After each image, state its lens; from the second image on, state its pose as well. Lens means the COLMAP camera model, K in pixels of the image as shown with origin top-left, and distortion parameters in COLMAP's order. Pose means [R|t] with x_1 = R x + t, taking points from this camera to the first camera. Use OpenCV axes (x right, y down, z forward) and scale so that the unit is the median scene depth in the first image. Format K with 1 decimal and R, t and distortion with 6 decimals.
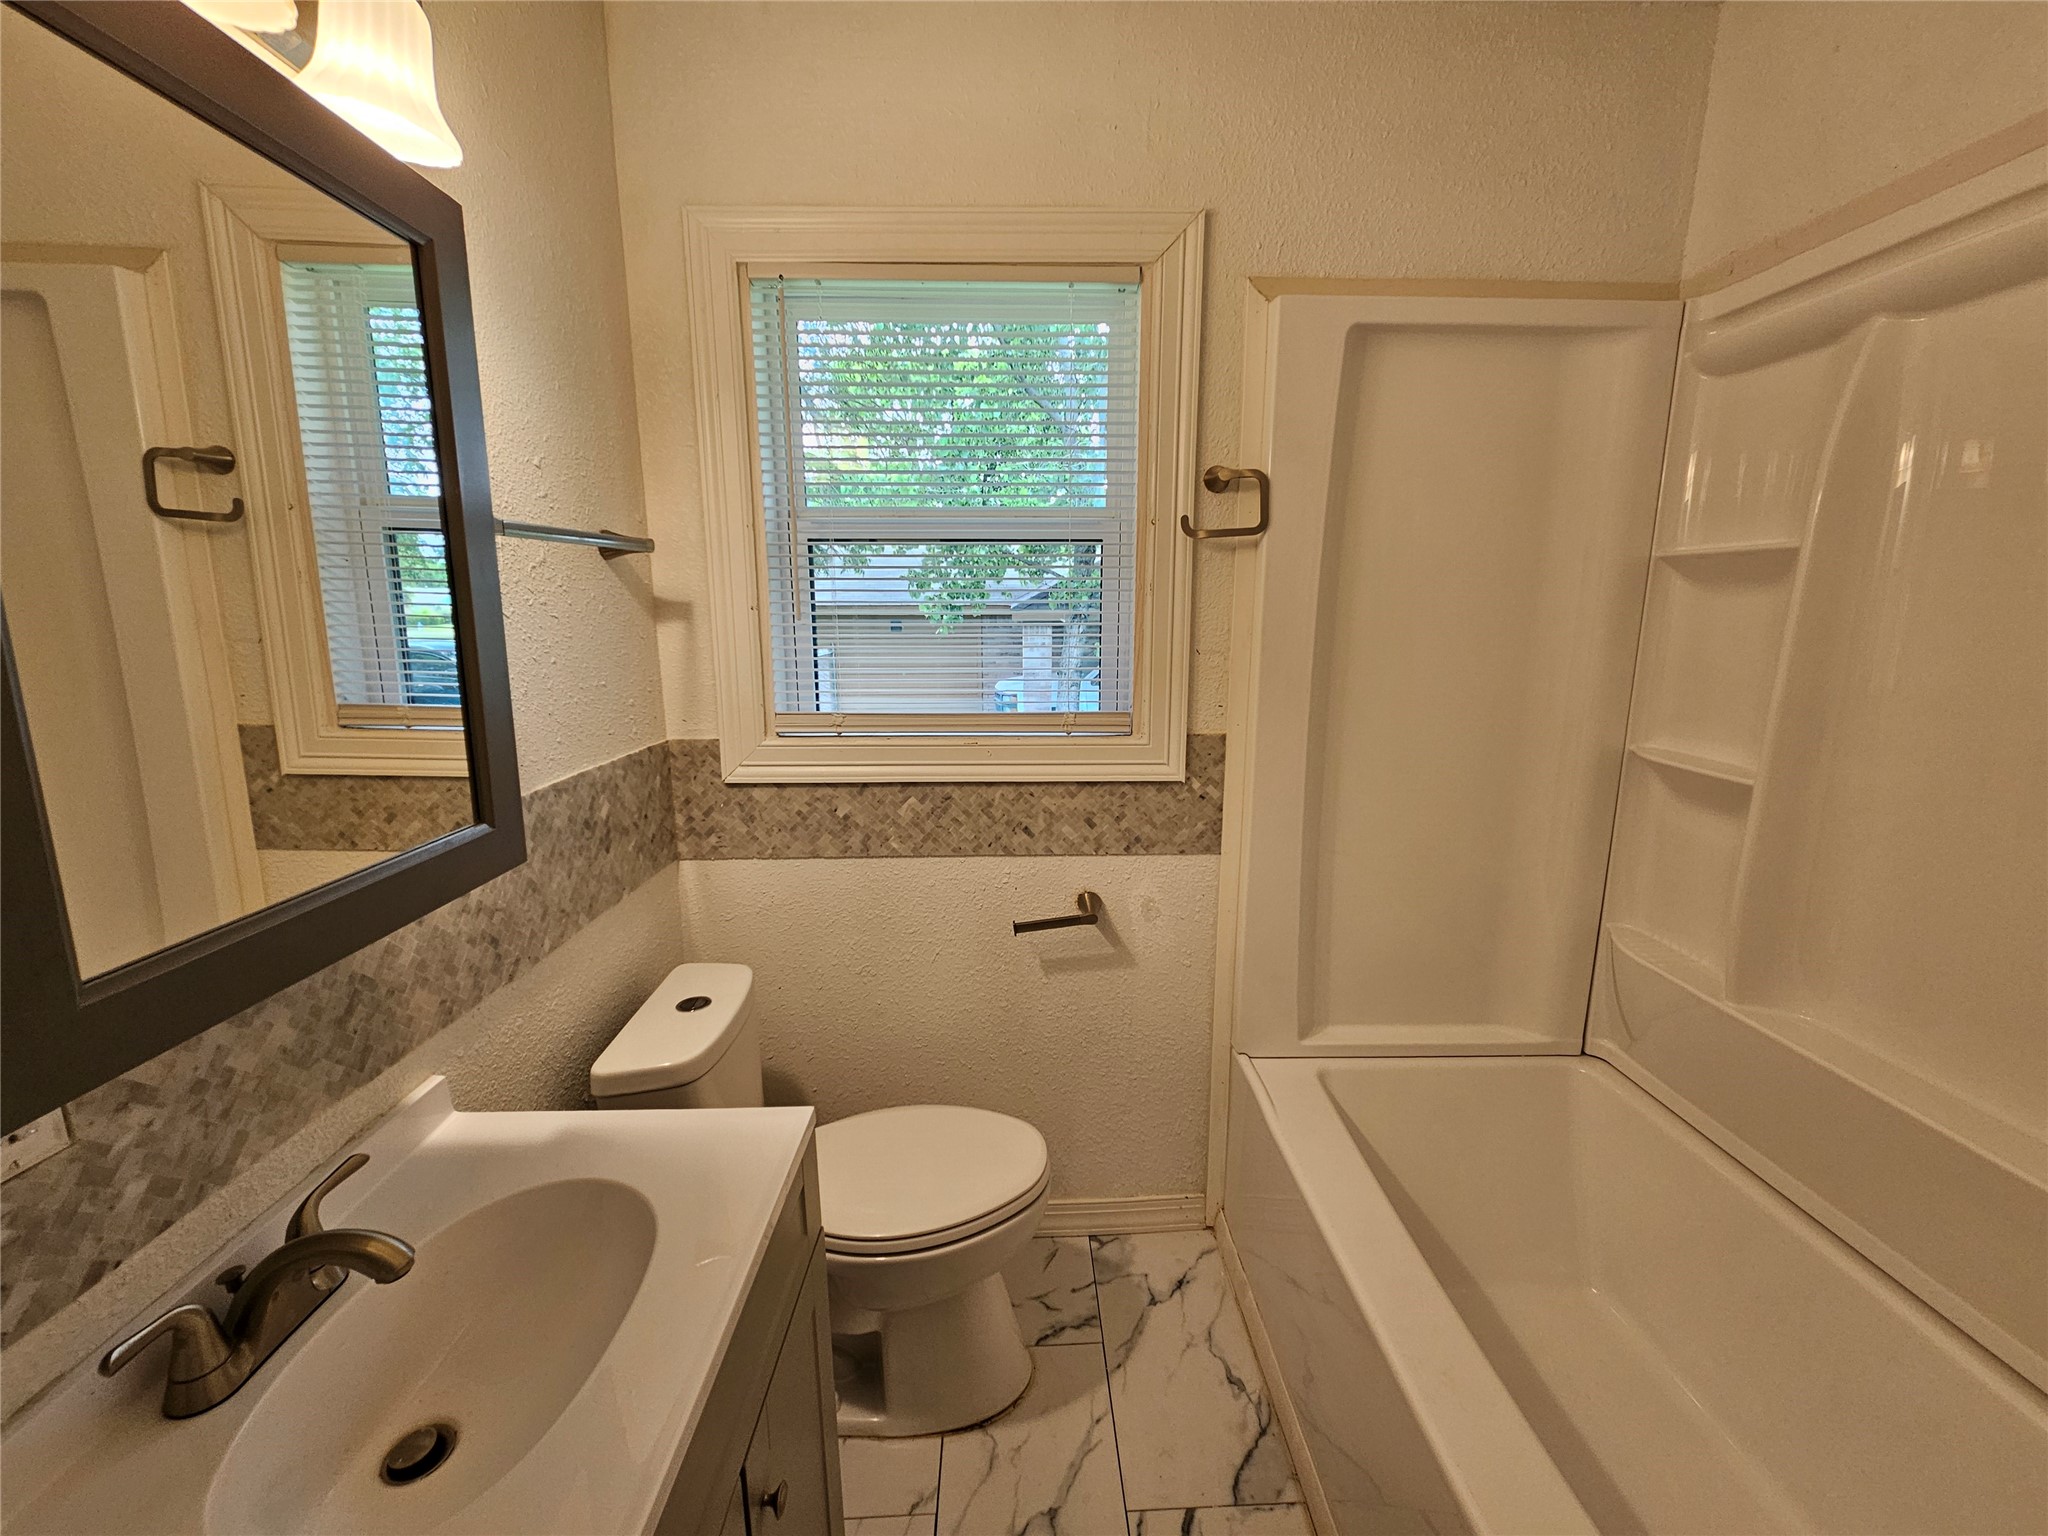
lens RADIAL K [[838.3, 0, 1033.4], [0, 838.3, 762.5], [0, 0, 1]] dist [-0.001543, -0.000023]
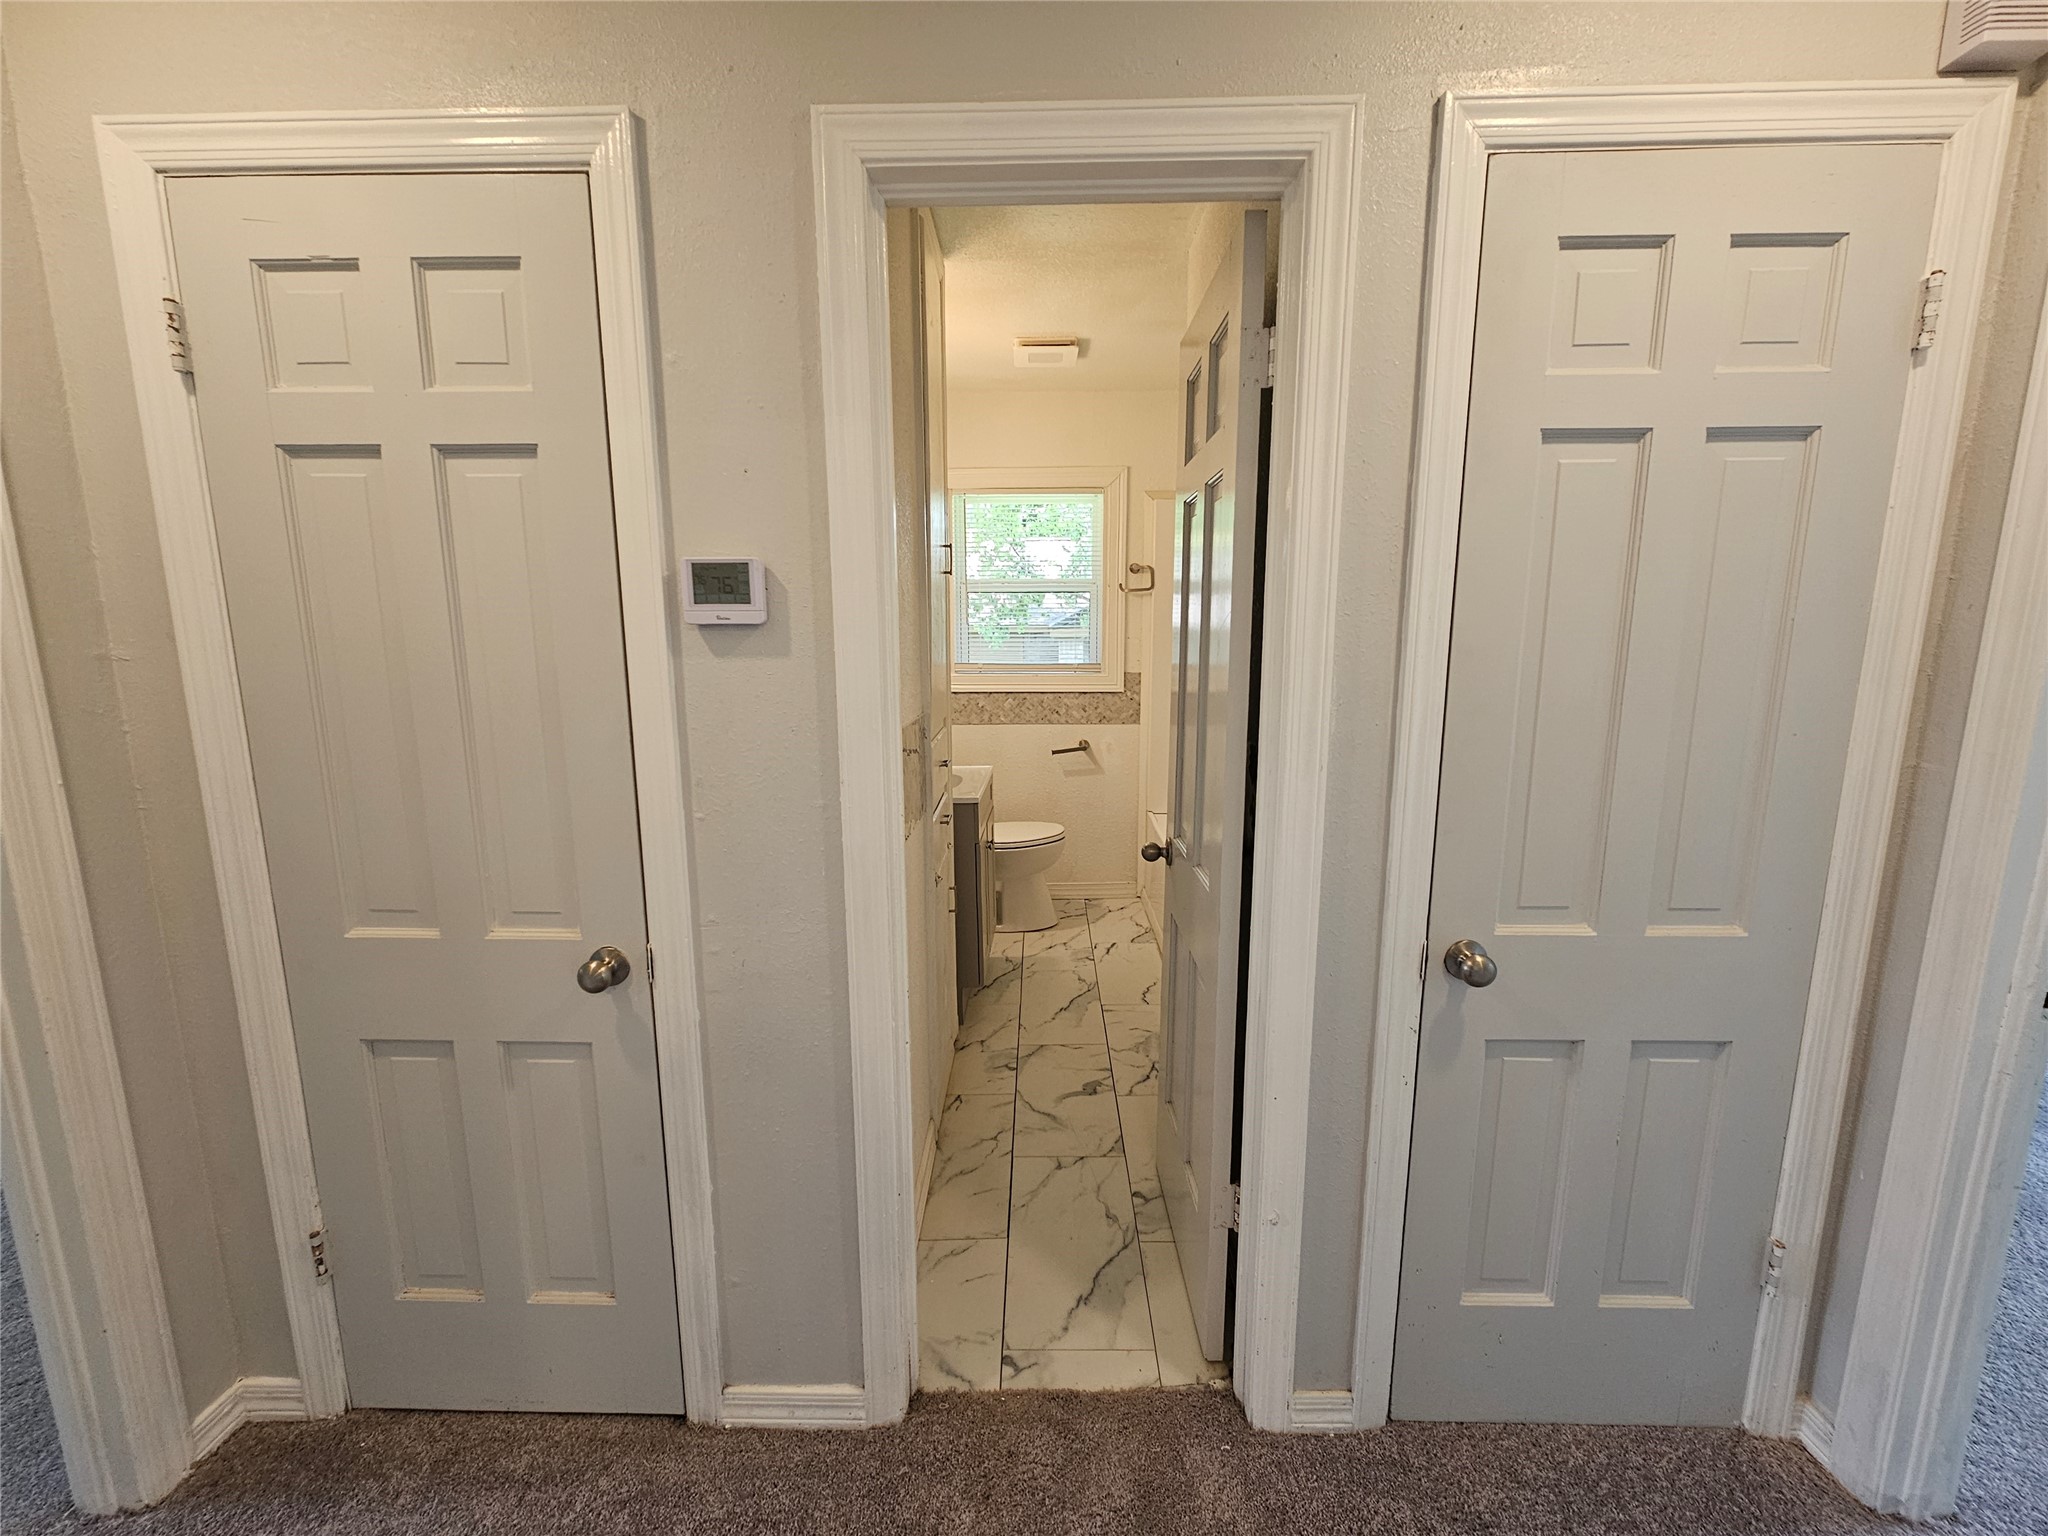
lens RADIAL K [[838.3, 0, 1023.2], [0, 838.3, 767.8], [0, 0, 1]] dist [-0.001543, -0.000023]
pose [[0.998553, 0.005258, -0.053525, 0.023459], [-0.006260, 0.999808, -0.018560, 0.285343], [0.053417, 0.018868, 0.998394, -1.403990]]
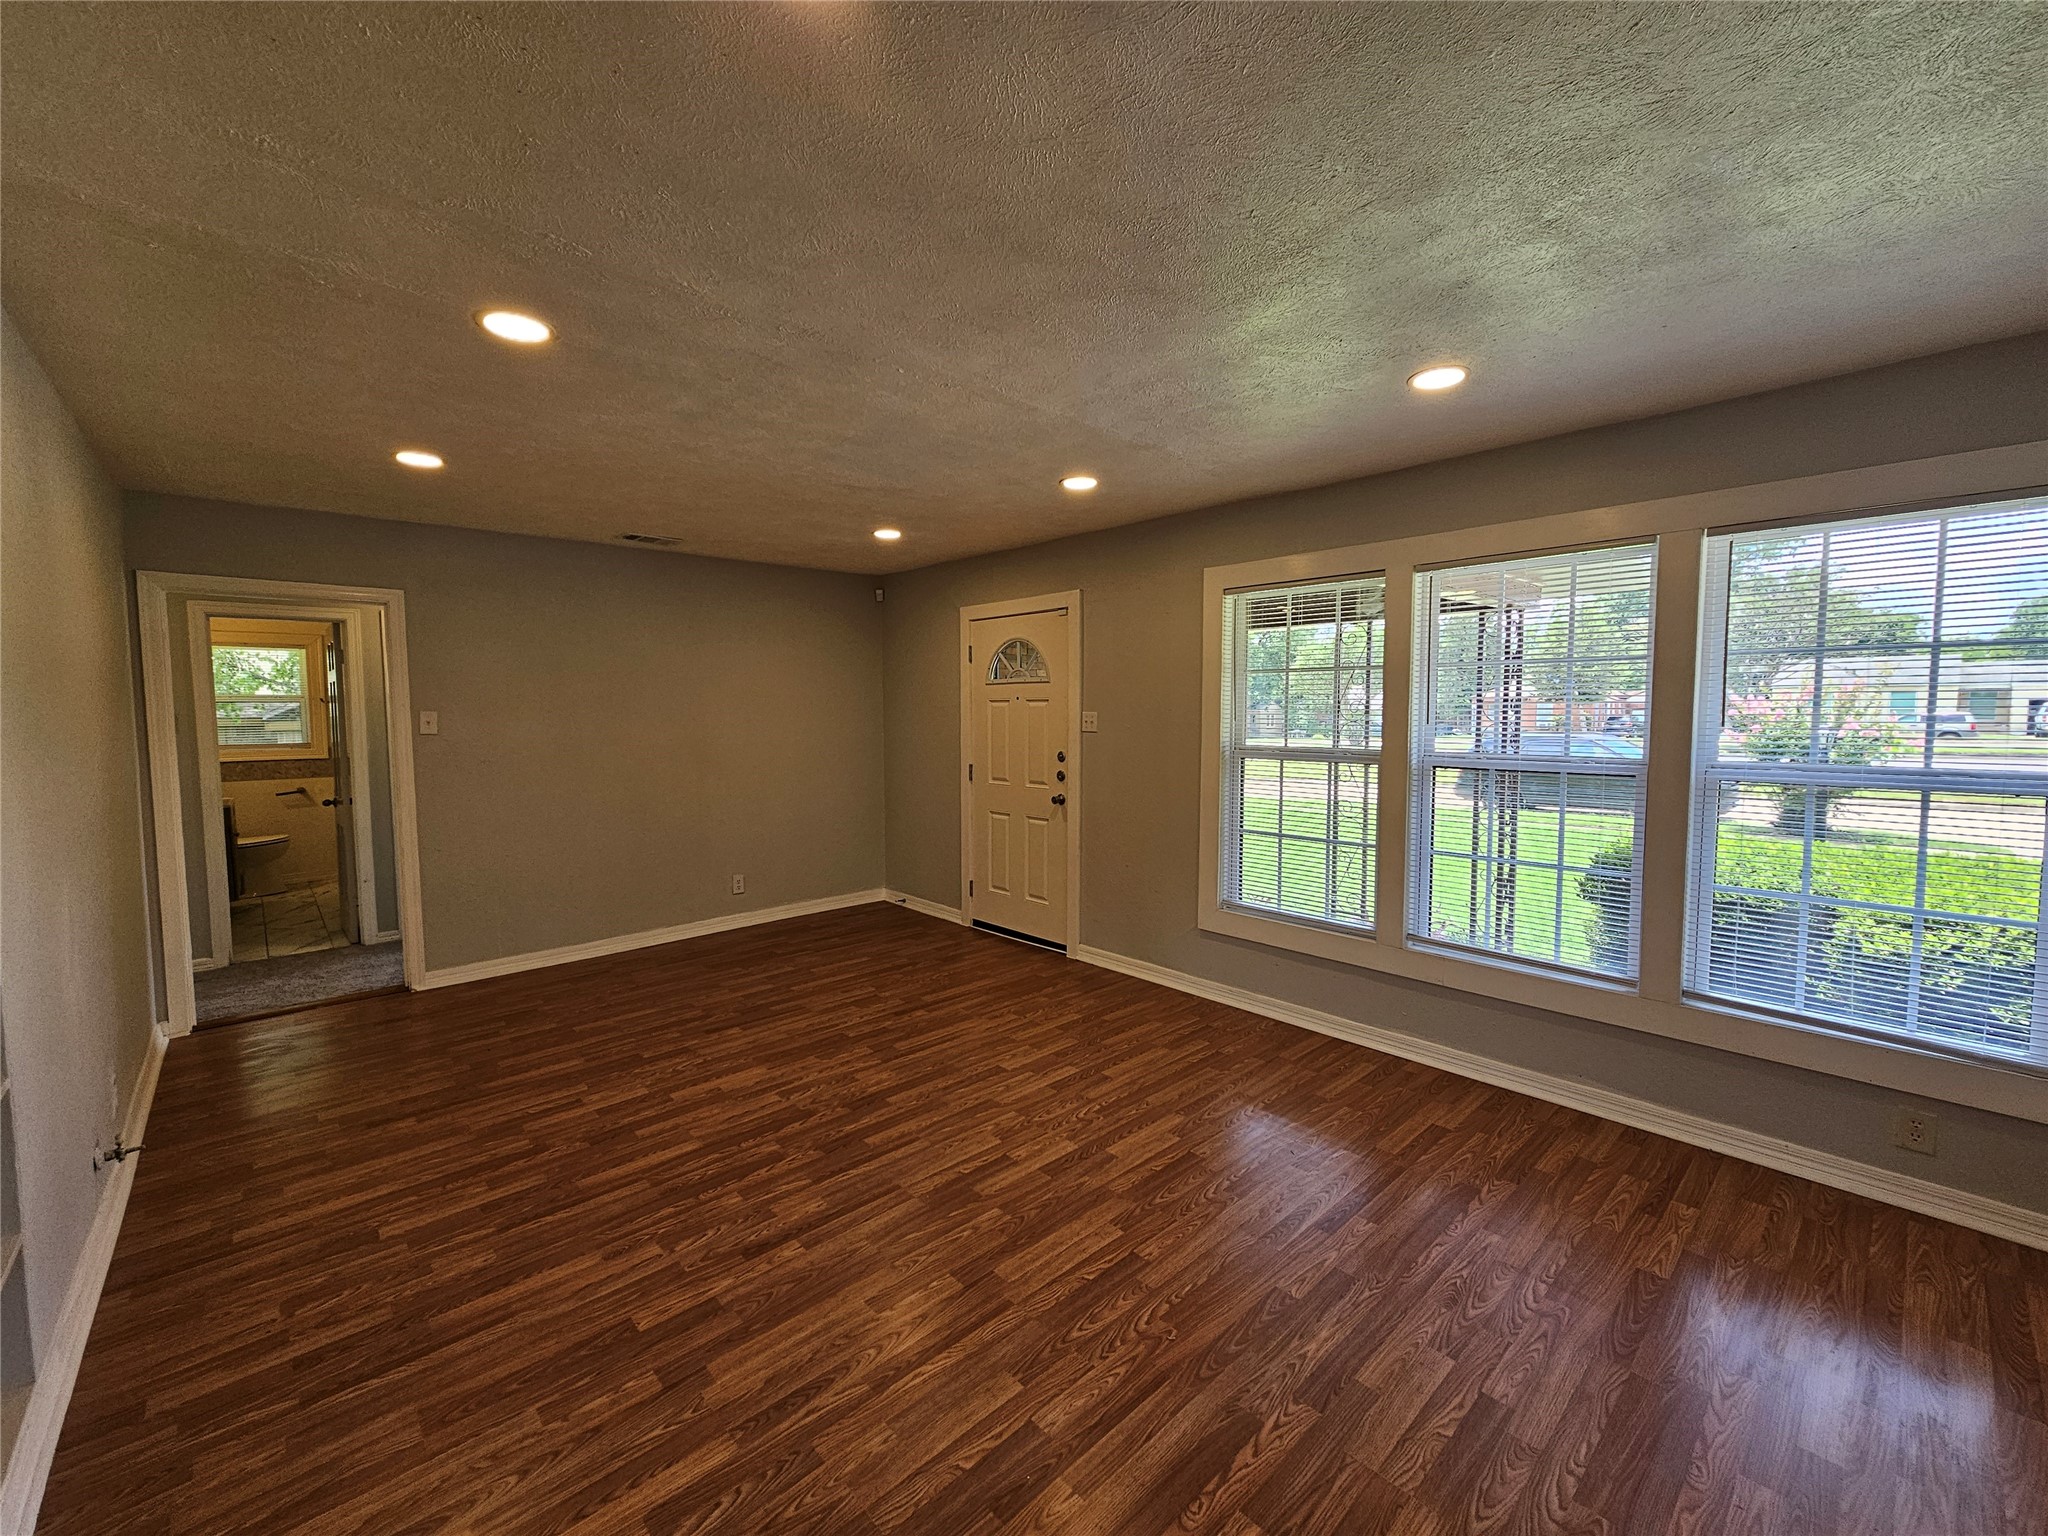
lens RADIAL K [[838.3, 0, 1033.8], [0, 838.3, 763.6], [0, 0, 1]] dist [-0.001543, -0.000023]
pose [[0.748835, -0.046007, 0.661157, 0.051130], [0.124546, 0.989583, -0.072201, 0.772232], [-0.650948, 0.136411, 0.746765, -4.268708]]
